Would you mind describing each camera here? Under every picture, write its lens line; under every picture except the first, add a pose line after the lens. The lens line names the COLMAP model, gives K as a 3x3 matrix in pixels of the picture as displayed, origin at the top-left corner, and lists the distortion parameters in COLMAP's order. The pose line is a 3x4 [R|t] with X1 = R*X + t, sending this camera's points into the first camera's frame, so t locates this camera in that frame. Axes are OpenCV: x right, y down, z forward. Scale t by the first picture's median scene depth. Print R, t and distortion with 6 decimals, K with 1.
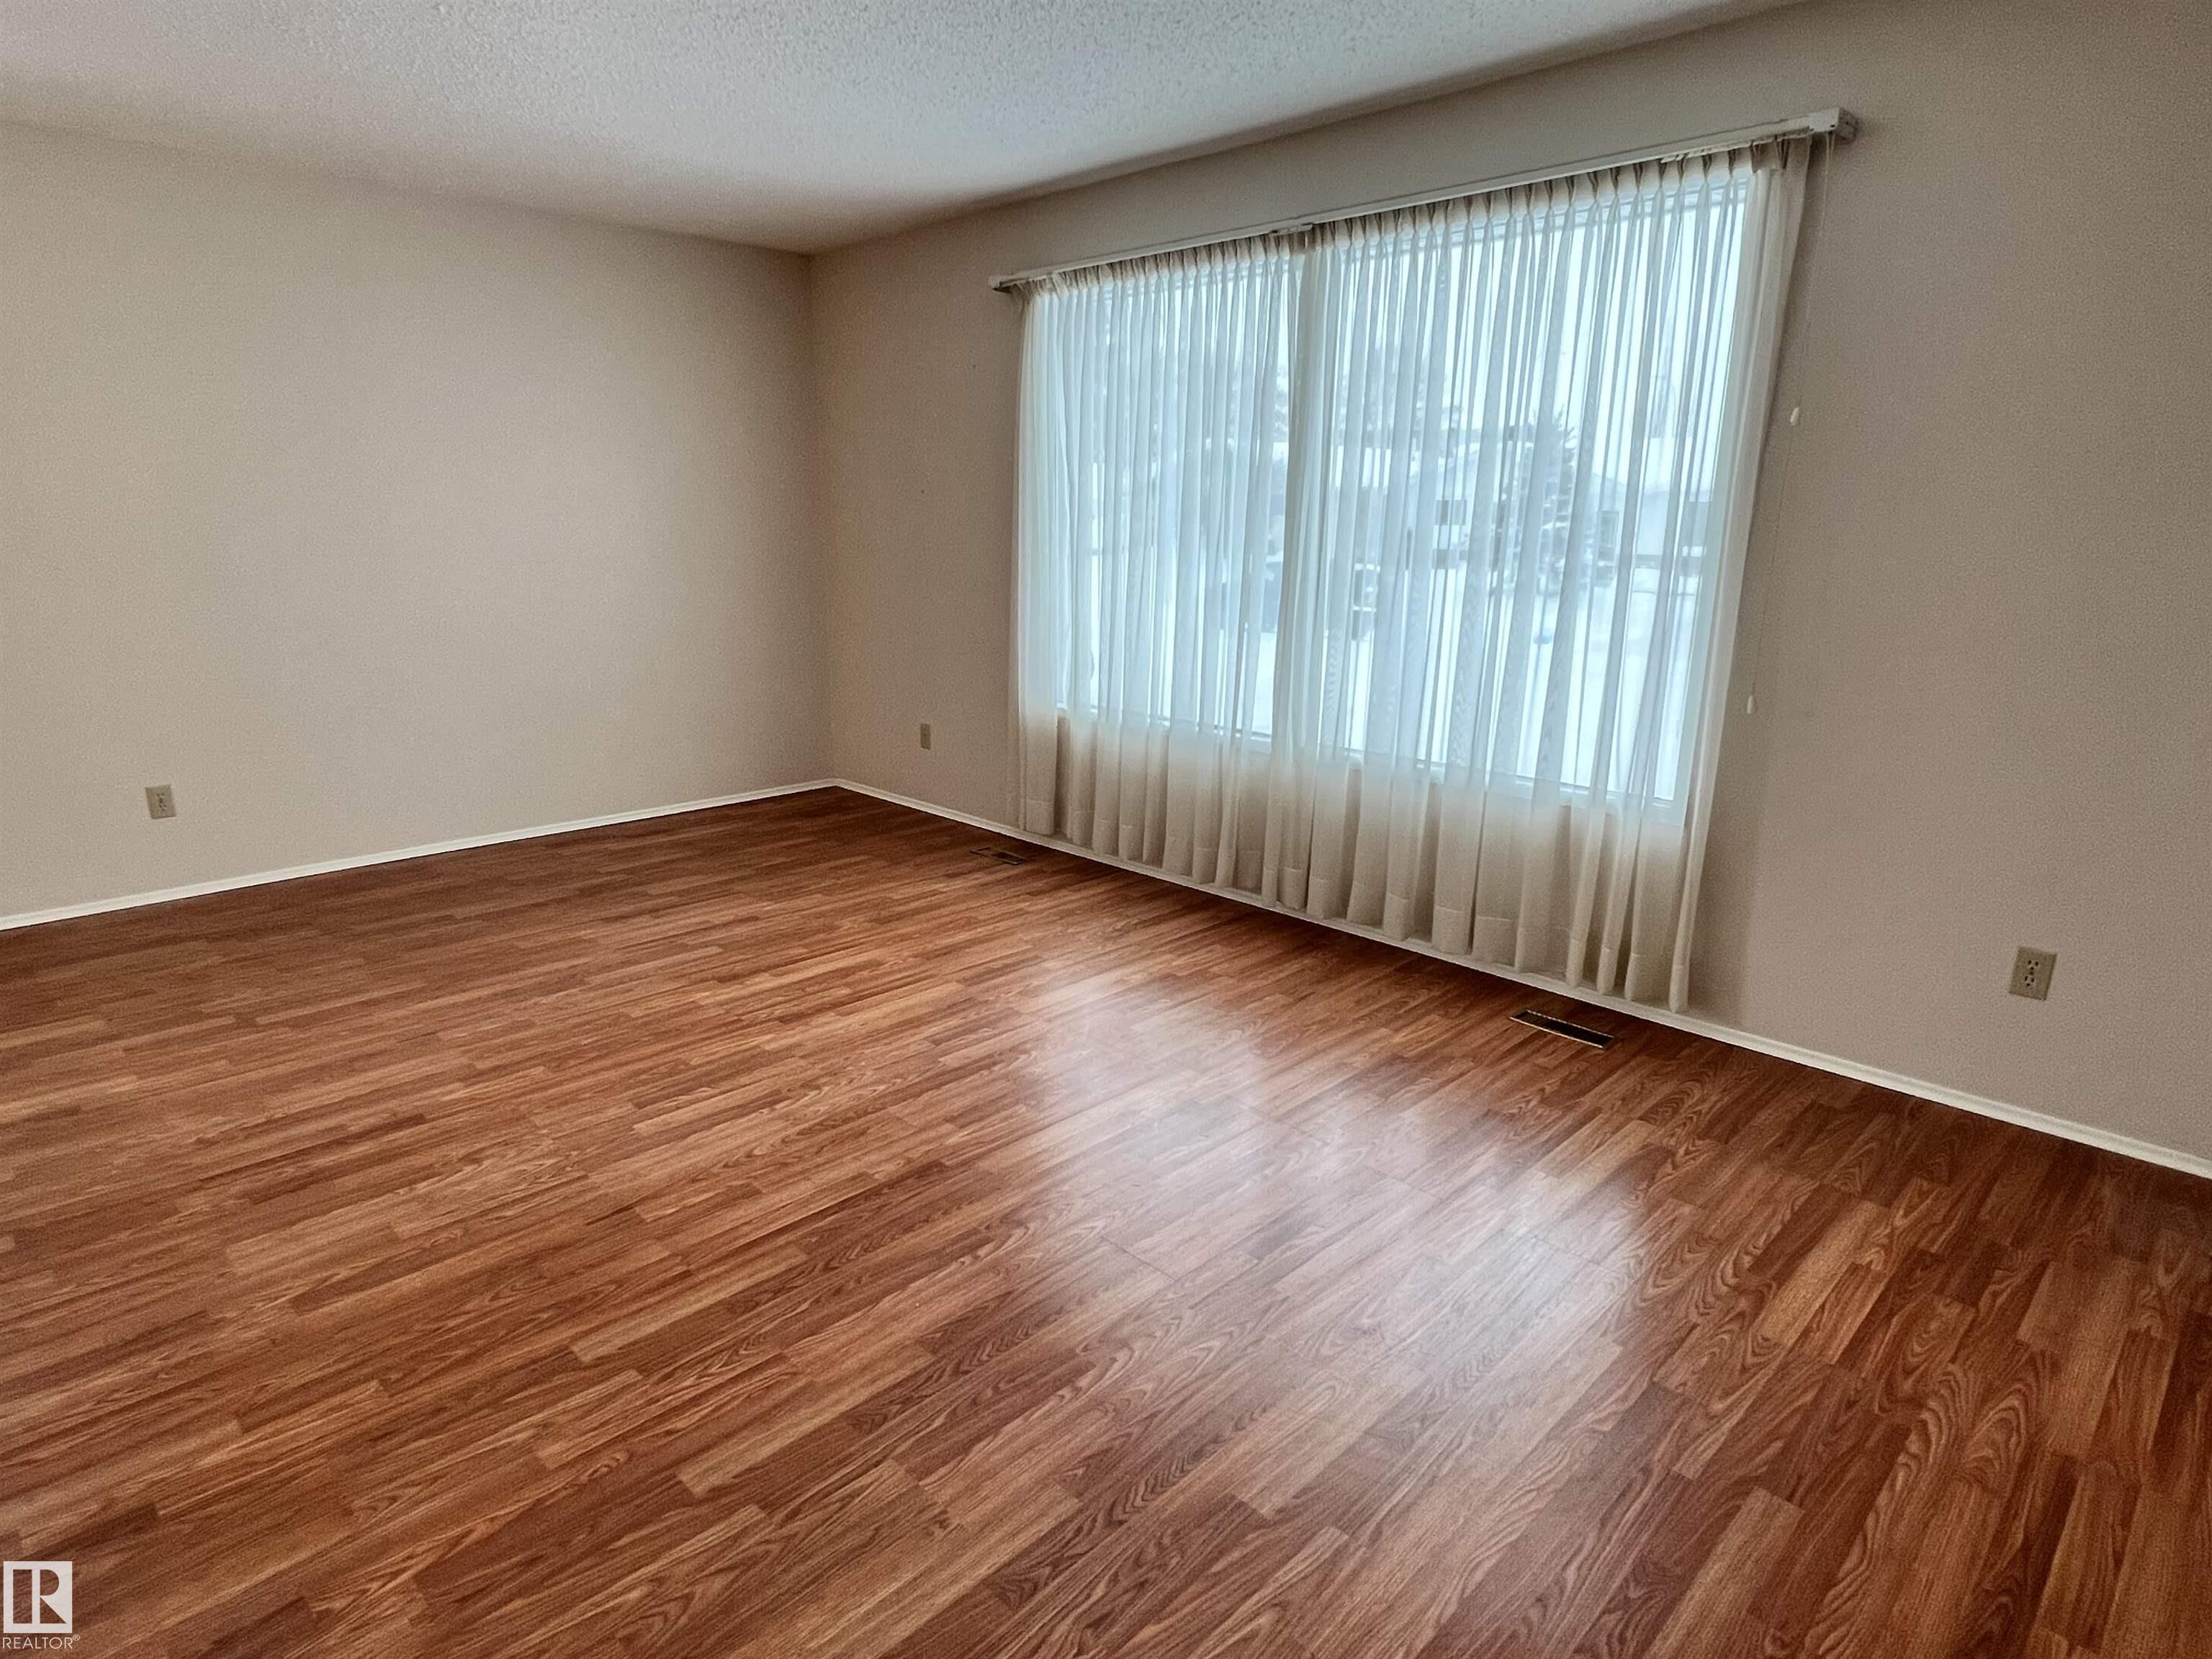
lens RADIAL K [[1217.8, 0, 1094.2], [0, 1217.8, 836.1], [0, 0, 1]] dist [-0.001441, 0.000686]
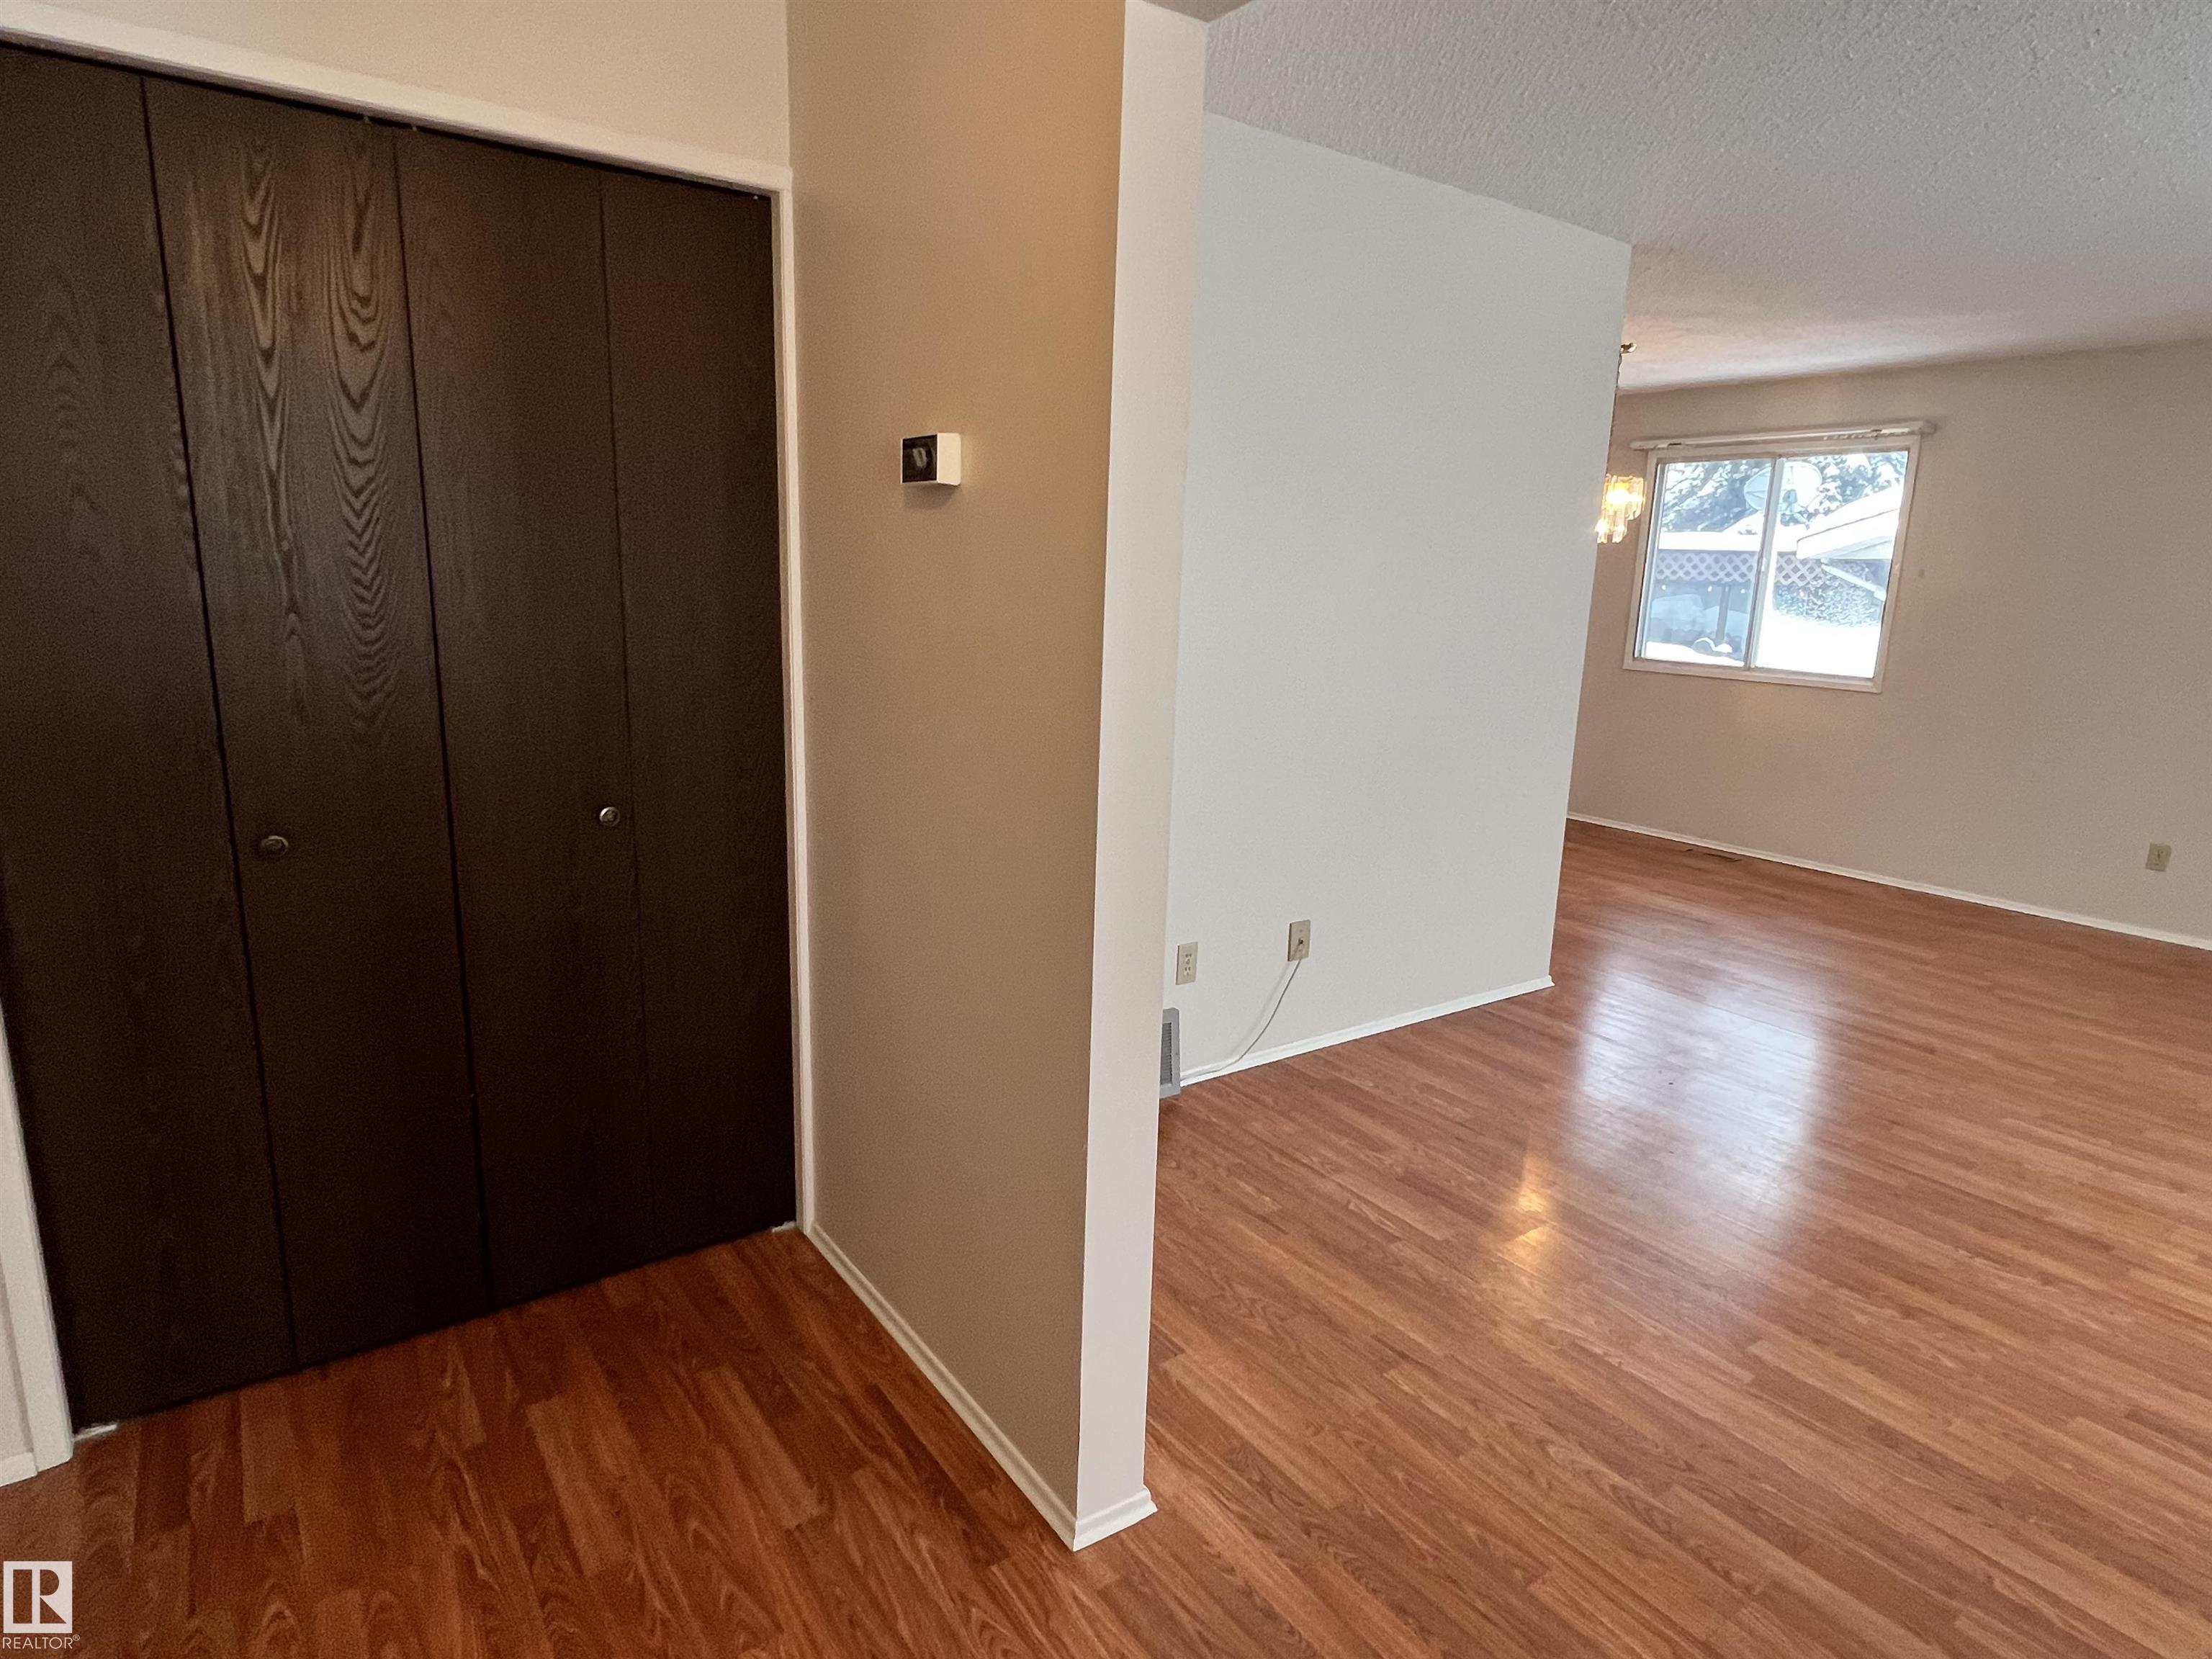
lens RADIAL K [[1233.8, 0, 1093.6], [0, 1233.8, 830.4], [0, 0, 1]] dist [-0.004253, -0.001376]
pose [[-0.165685, 0.195630, -0.966580, 0.758414], [-0.283703, 0.929239, 0.236703, -0.052263], [0.944490, 0.313440, -0.098460, 0.130113]]
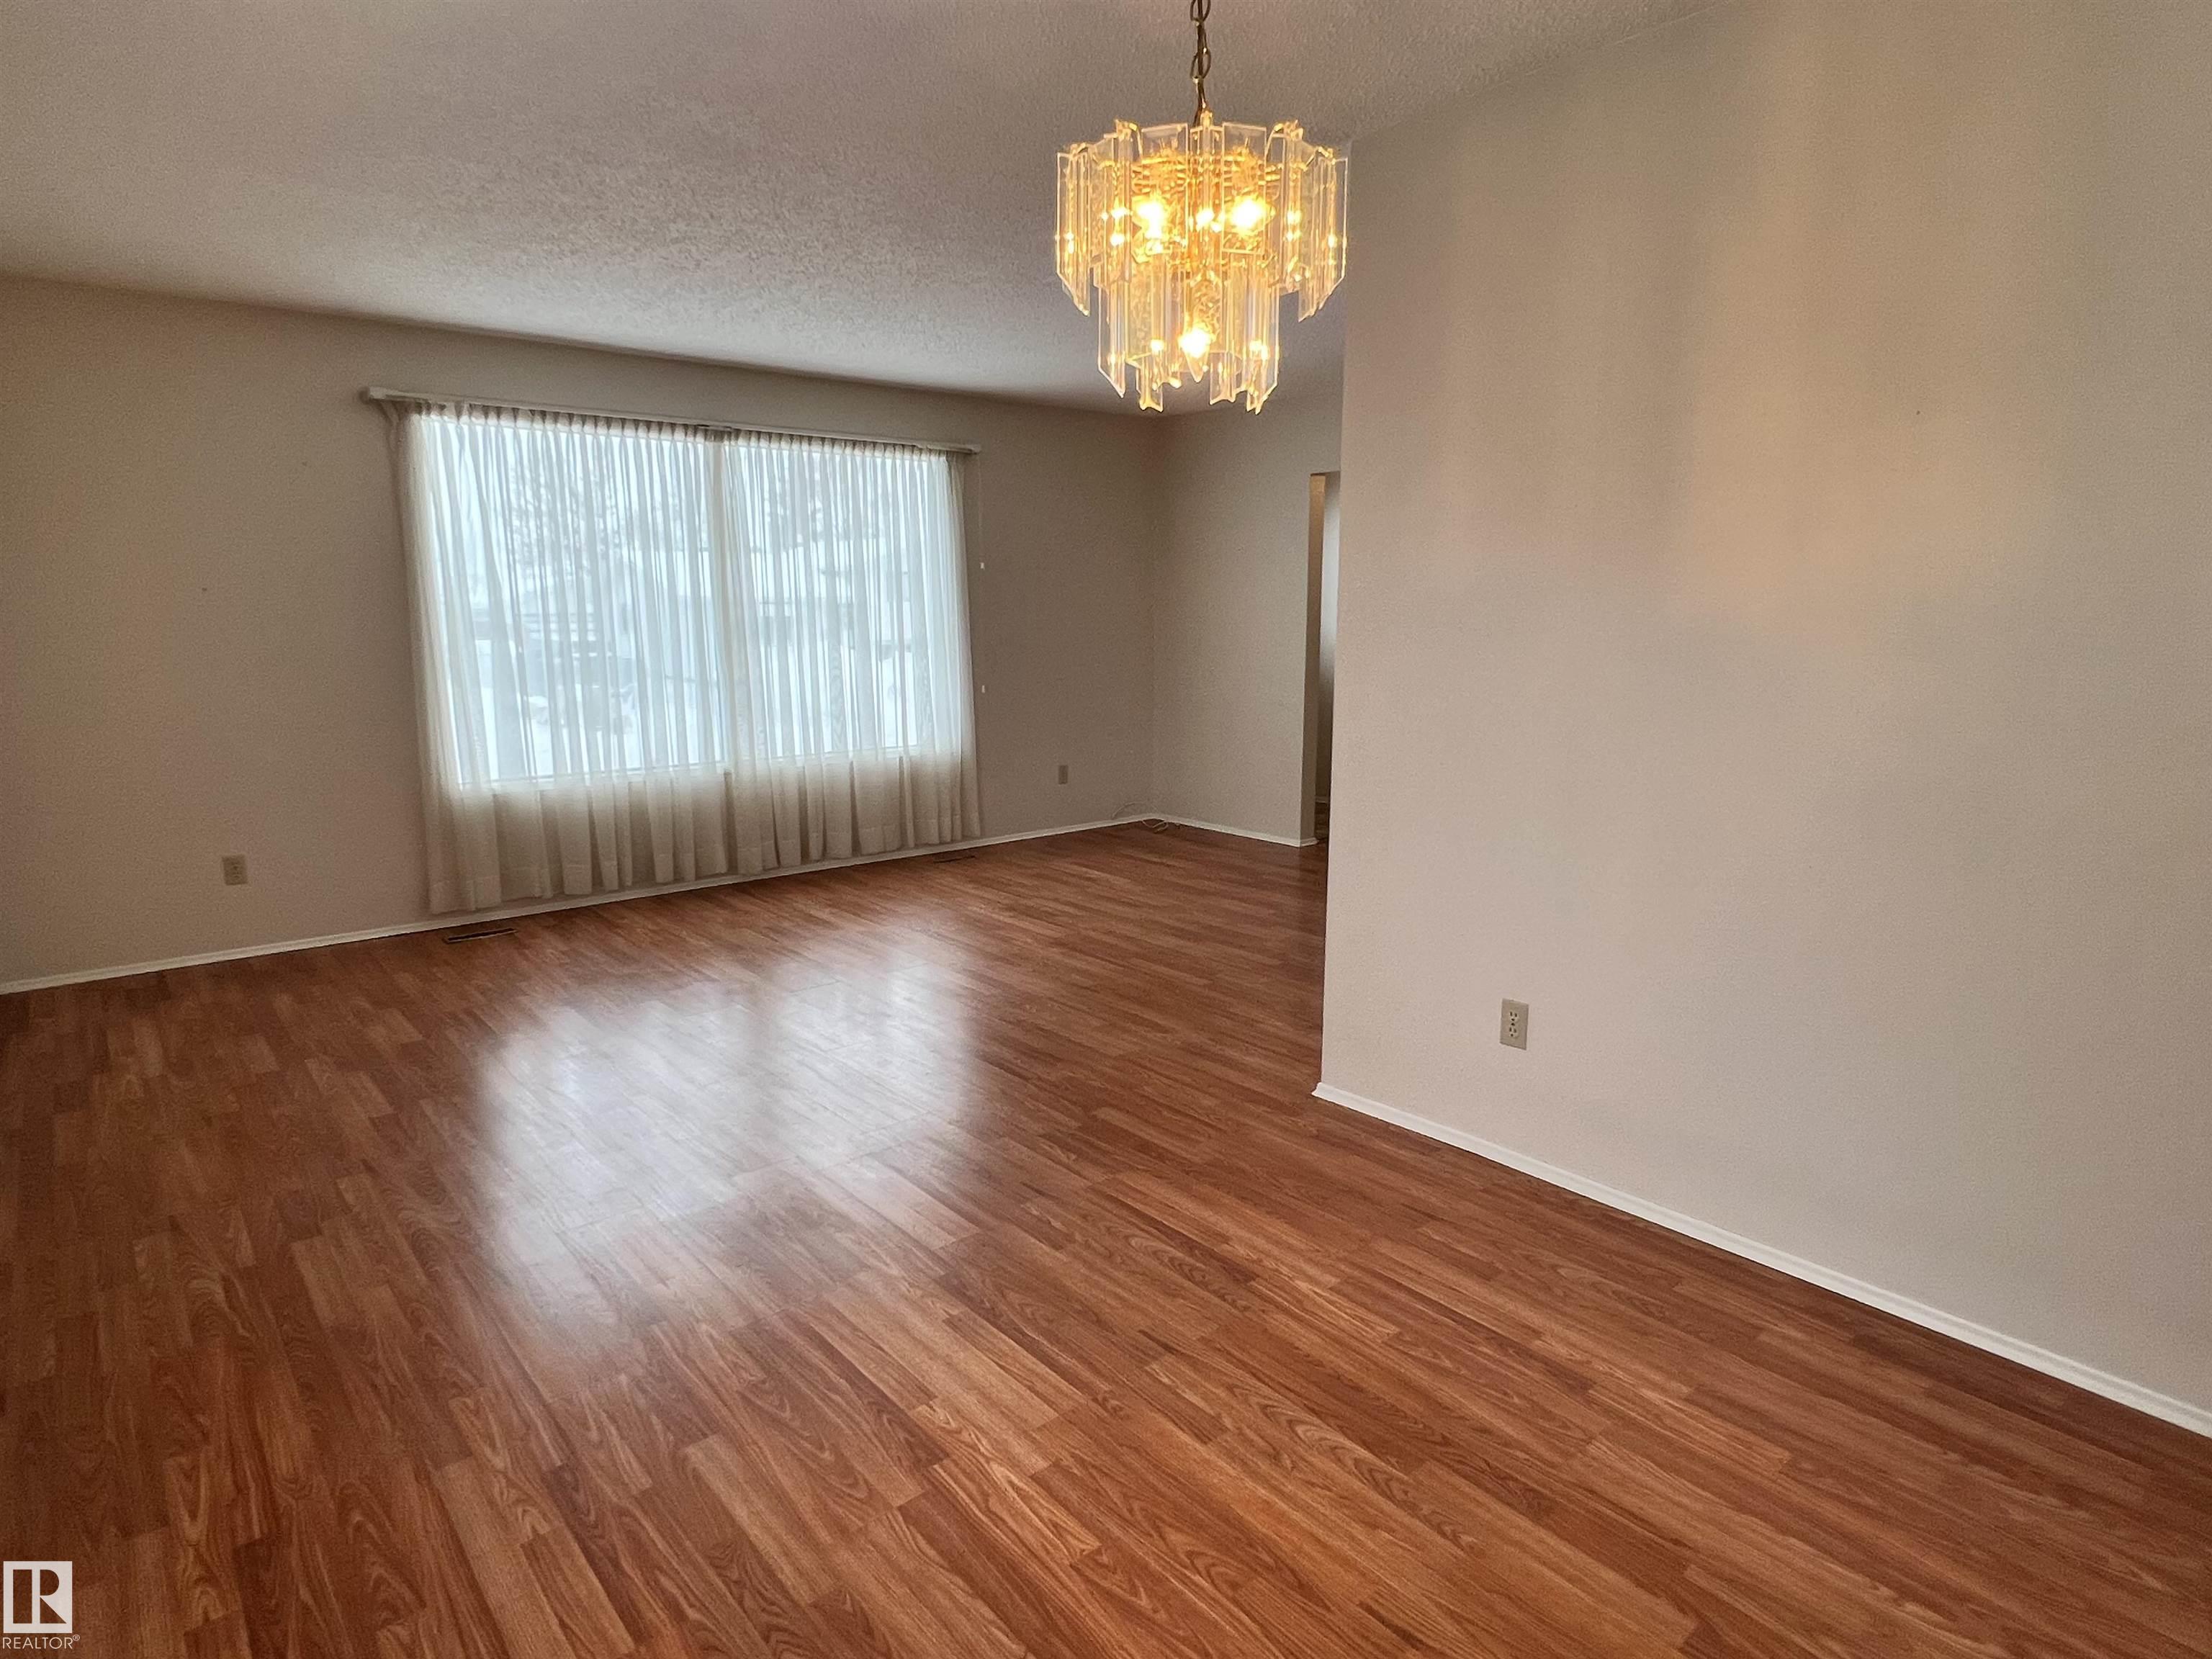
lens RADIAL K [[1233.8, 0, 1093.6], [0, 1233.8, 830.4], [0, 0, 1]] dist [-0.004253, -0.001376]
pose [[0.084038, -0.183764, 0.979371, -1.548186], [0.262300, 0.952266, 0.156170, -0.142999], [-0.961320, 0.243765, 0.128228, 0.508225]]
